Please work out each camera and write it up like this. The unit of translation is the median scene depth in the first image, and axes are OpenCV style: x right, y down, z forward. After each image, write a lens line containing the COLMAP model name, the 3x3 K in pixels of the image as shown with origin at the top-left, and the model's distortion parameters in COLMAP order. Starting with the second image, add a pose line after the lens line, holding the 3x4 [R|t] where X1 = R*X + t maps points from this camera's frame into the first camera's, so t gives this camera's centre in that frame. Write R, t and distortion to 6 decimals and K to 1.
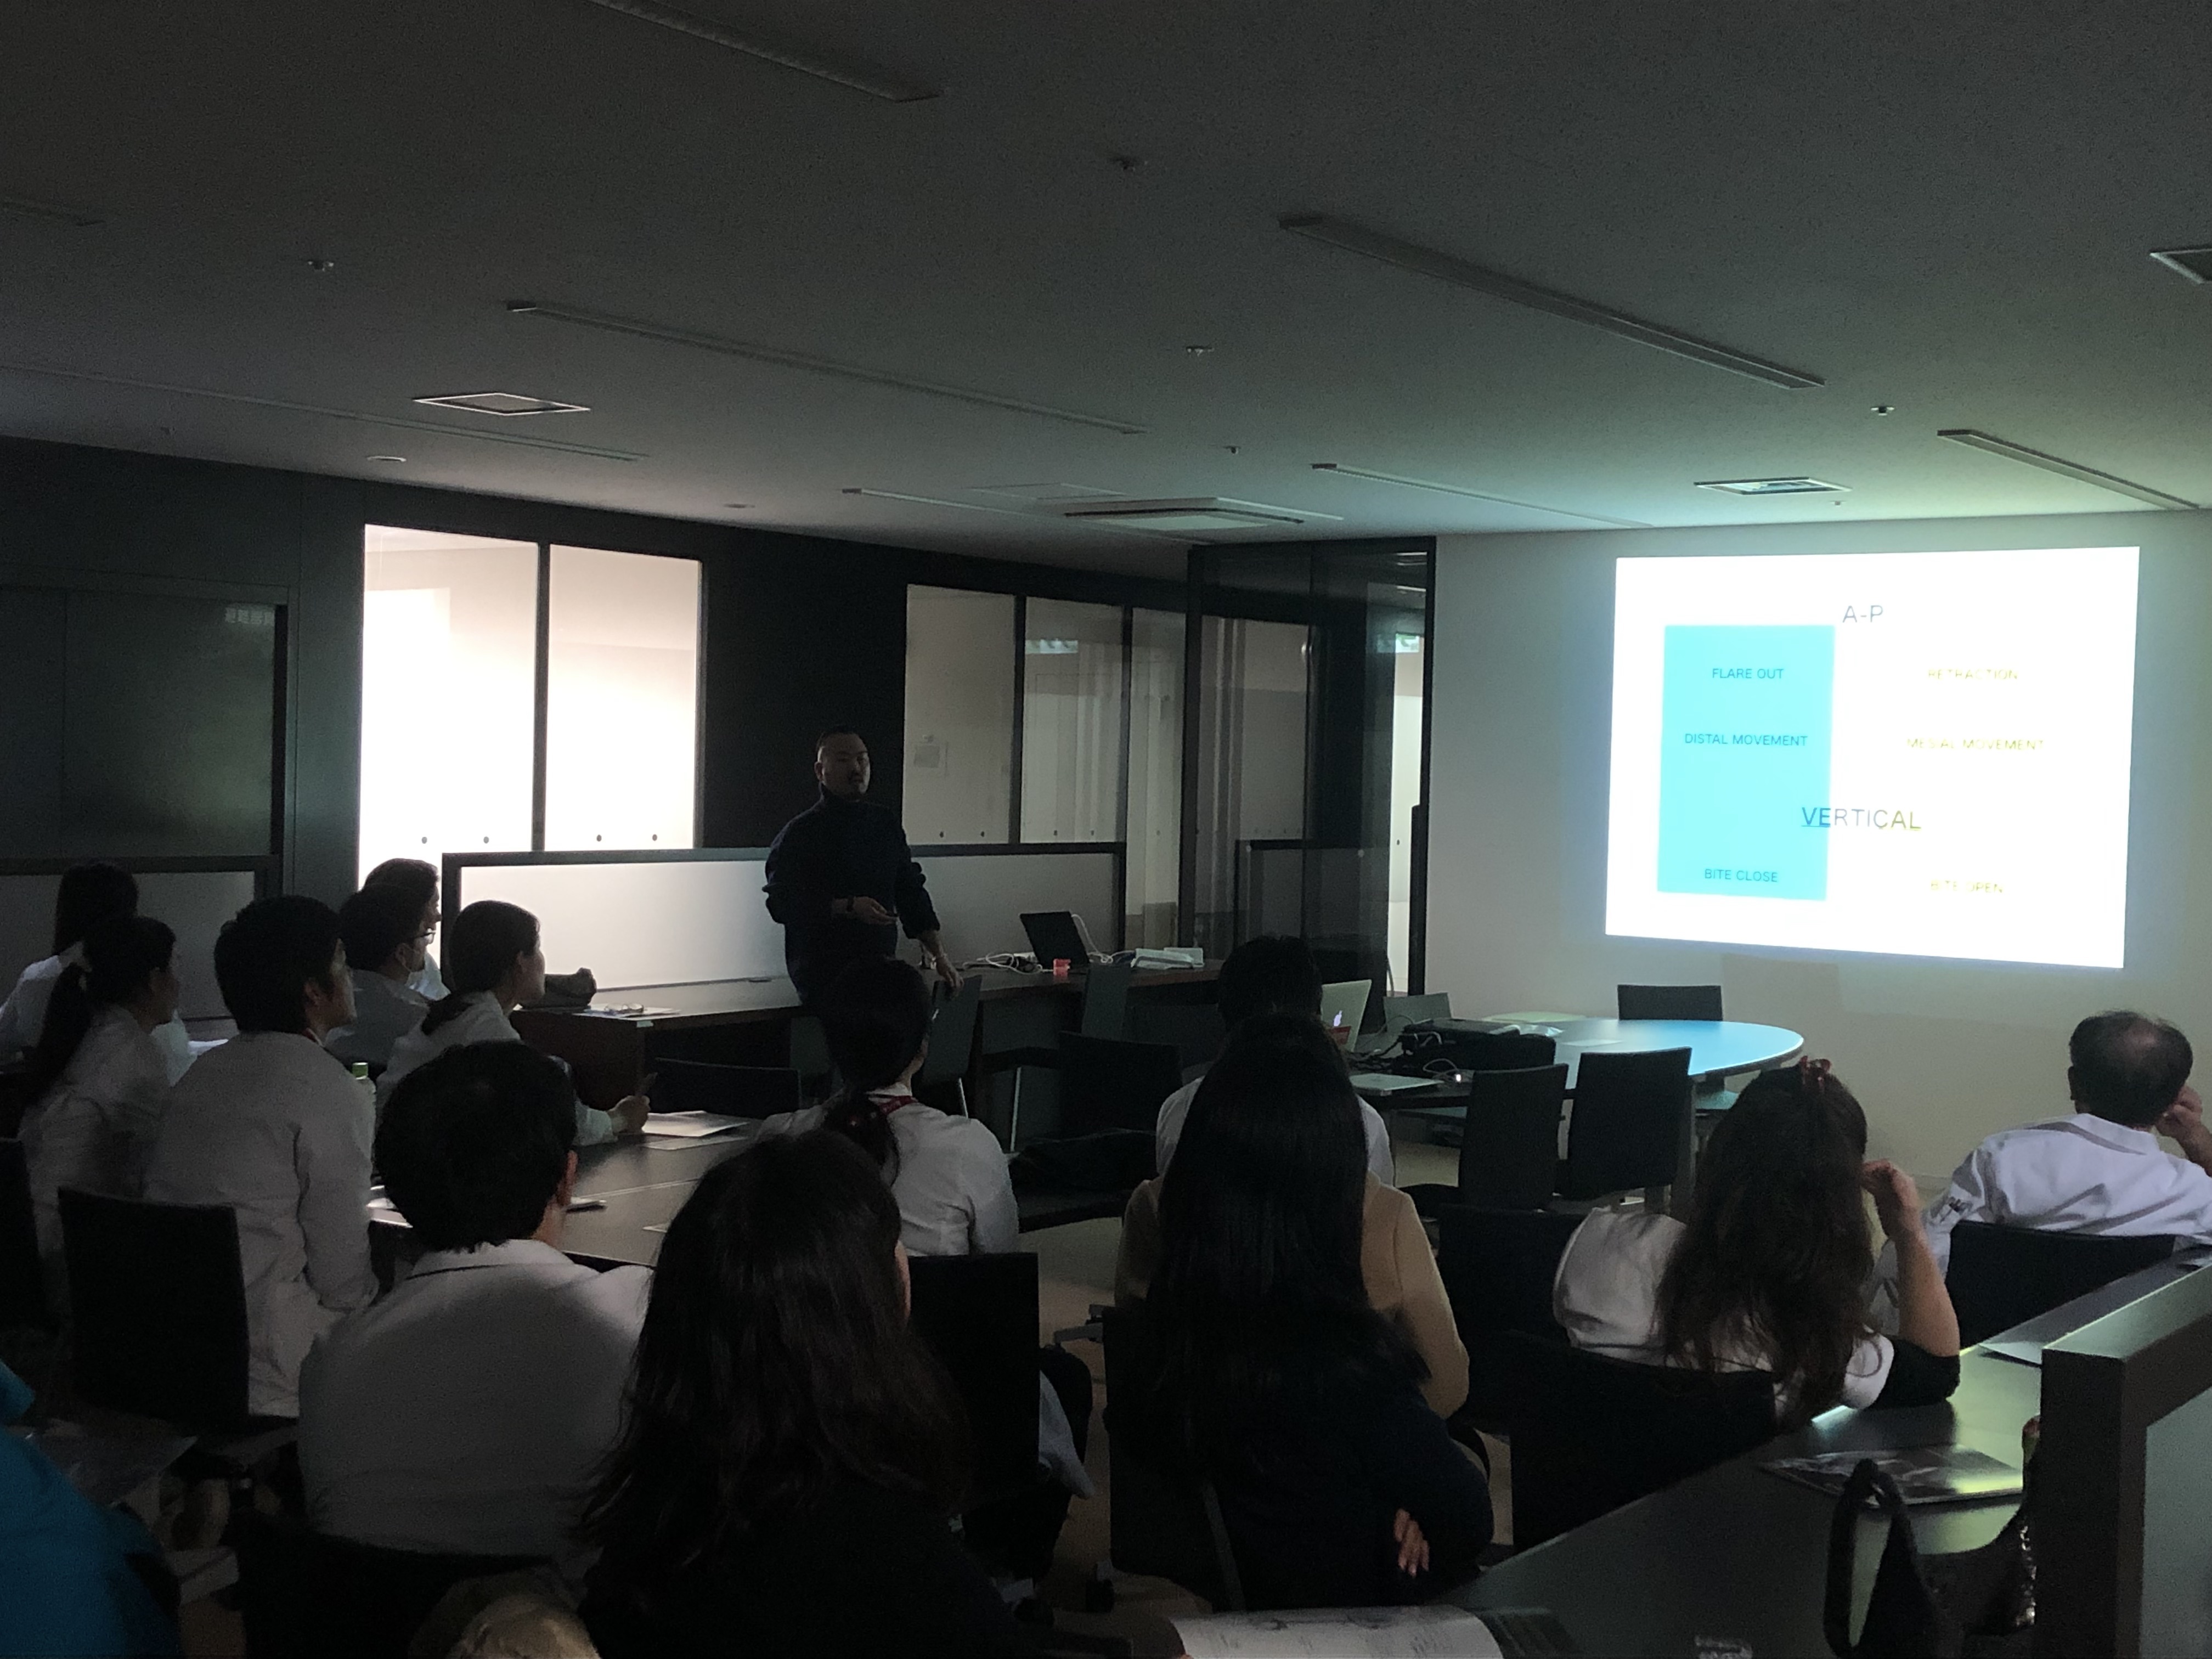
lens RADIAL K [[2749.6, 0, 1106.0], [0, 2749.6, 829.5], [0, 0, 1]] dist [0.182560, -0.662673]
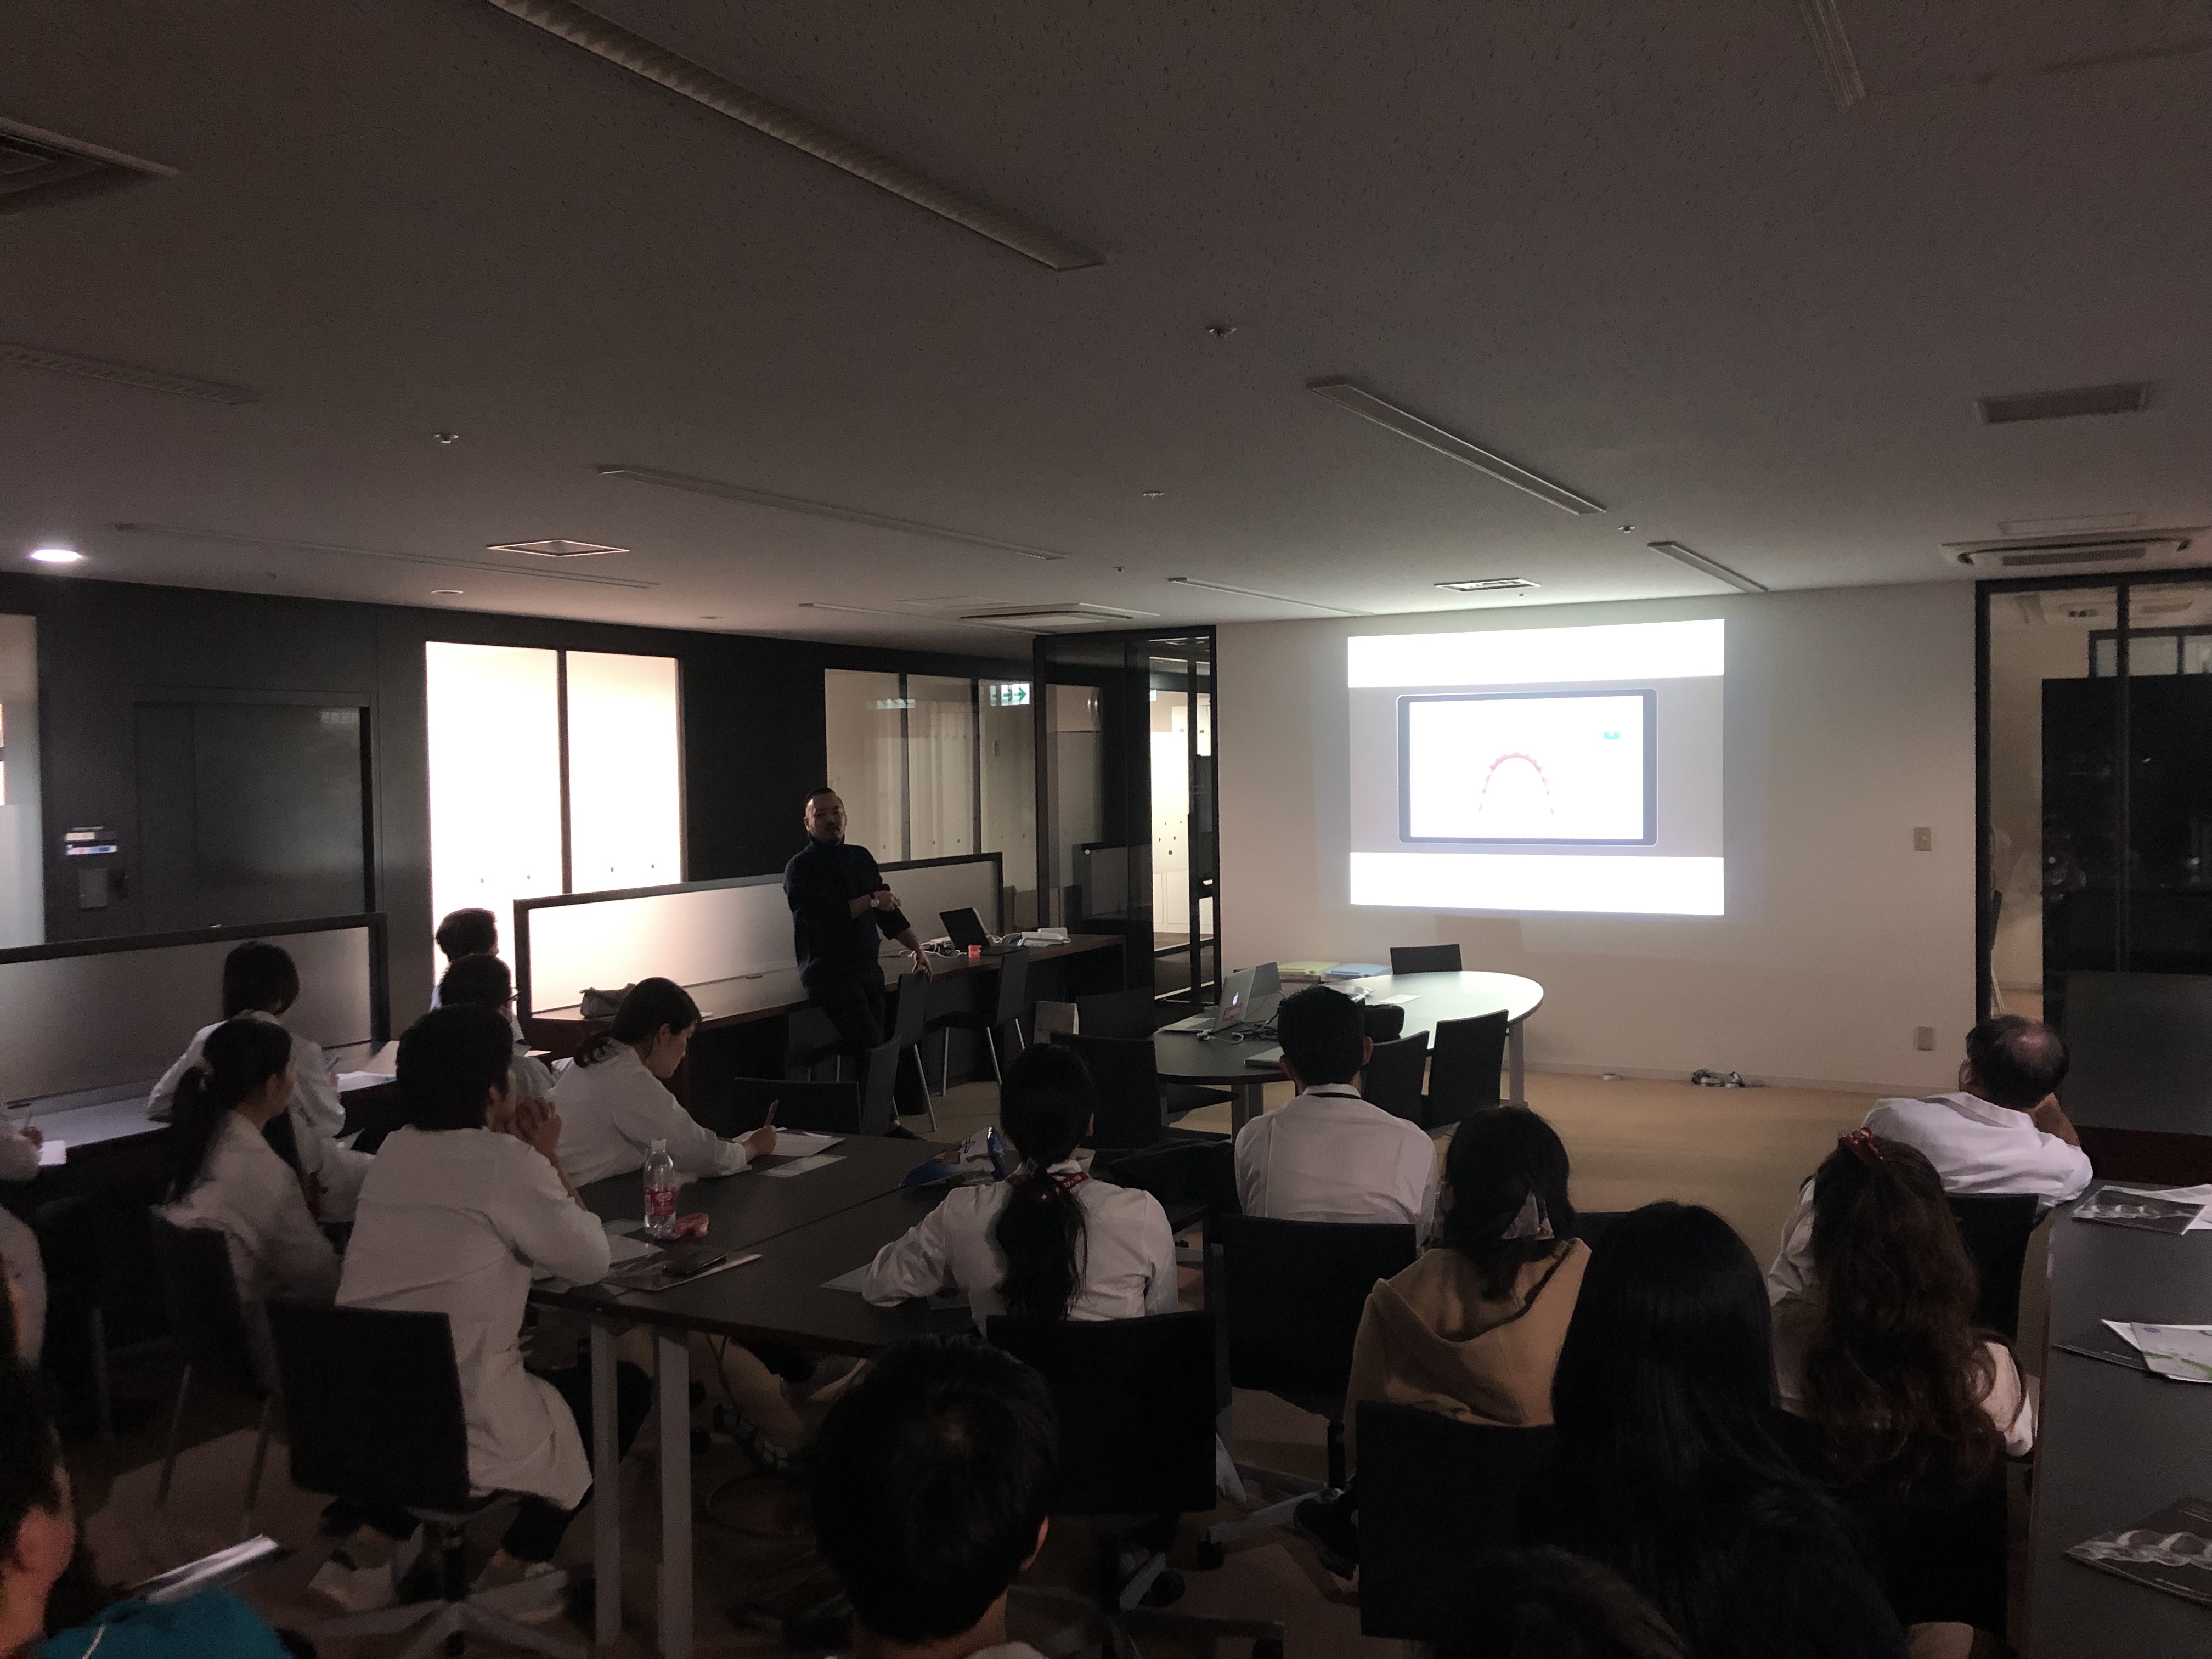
lens RADIAL K [[1788.1, 0, 1113.3], [0, 1788.1, 856.3], [0, 0, 1]] dist [0.041182, -0.001776]
pose [[0.990373, -0.047398, 0.130061, -0.064470], [0.043593, 0.998538, 0.031952, -0.023270], [-0.131385, -0.025975, 0.990991, 0.124745]]
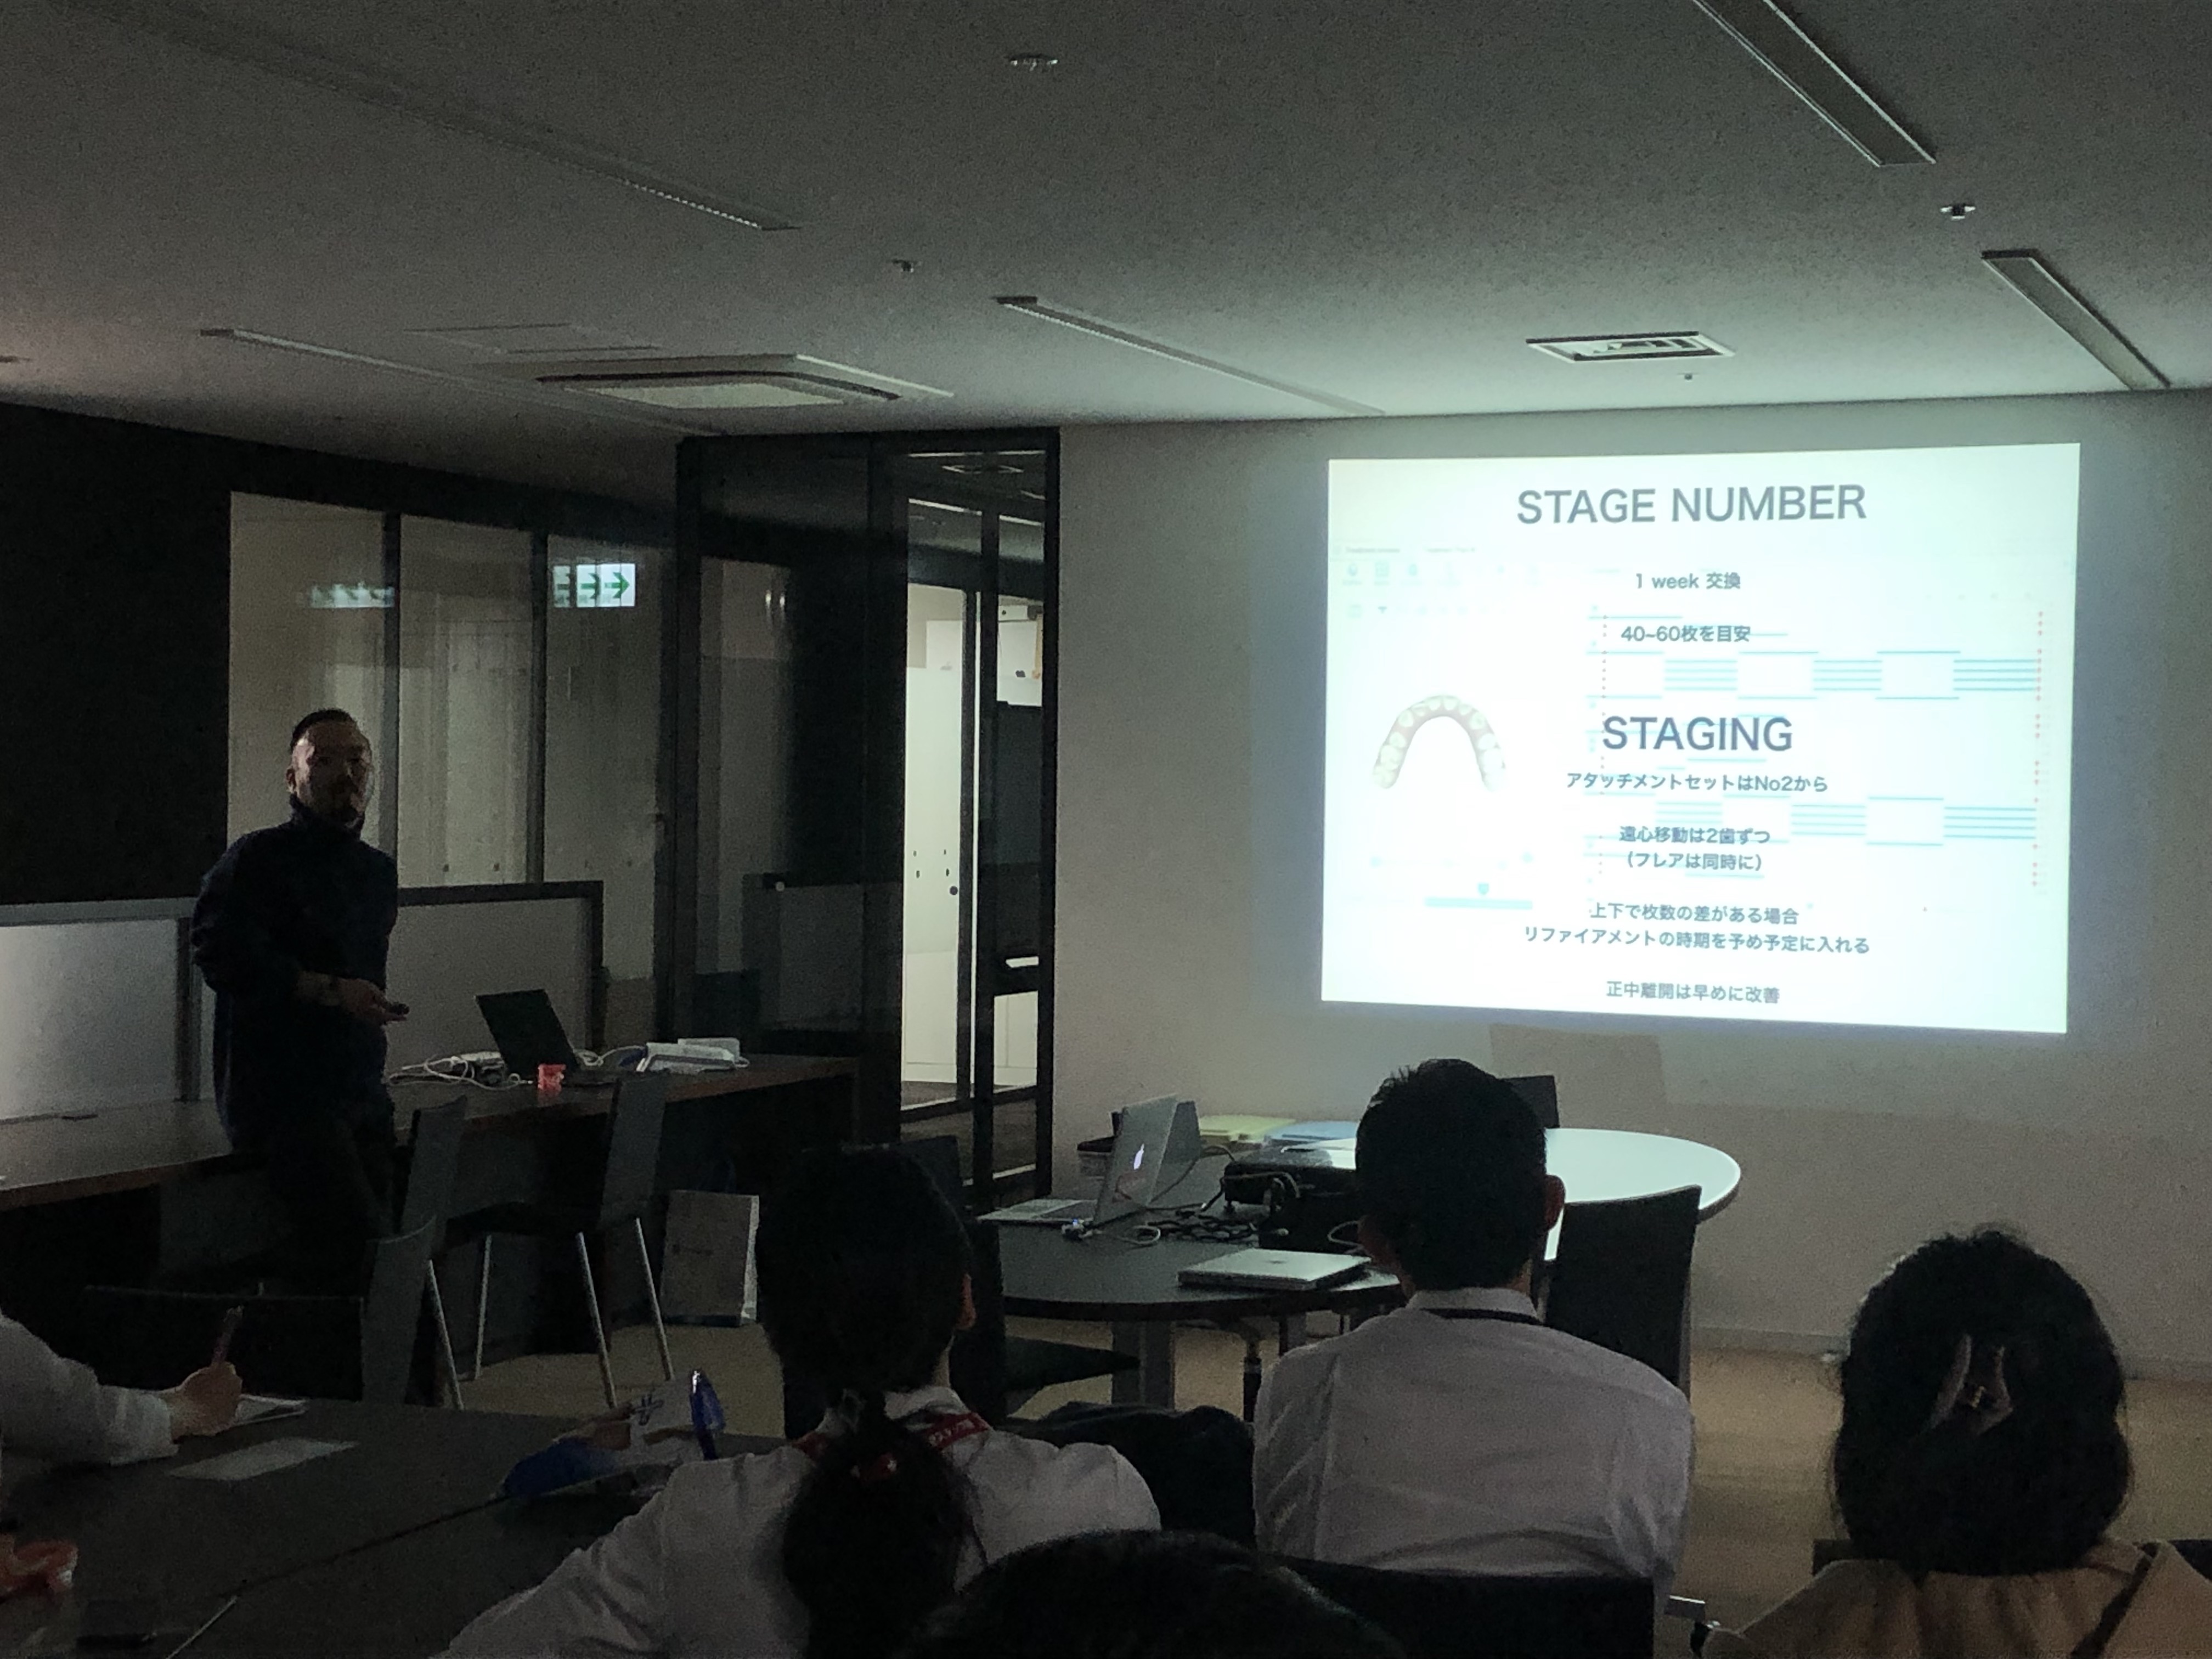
lens RADIAL K [[3557.0, 0, 1106.0], [0, 3557.0, 829.5], [0, 0, 1]] dist [0.105421, 0.011097]
pose [[0.972777, -0.015785, 0.231206, -0.087277], [0.017239, 0.999842, -0.004271, -0.002505], [-0.231102, 0.008141, 0.972895, 0.160672]]
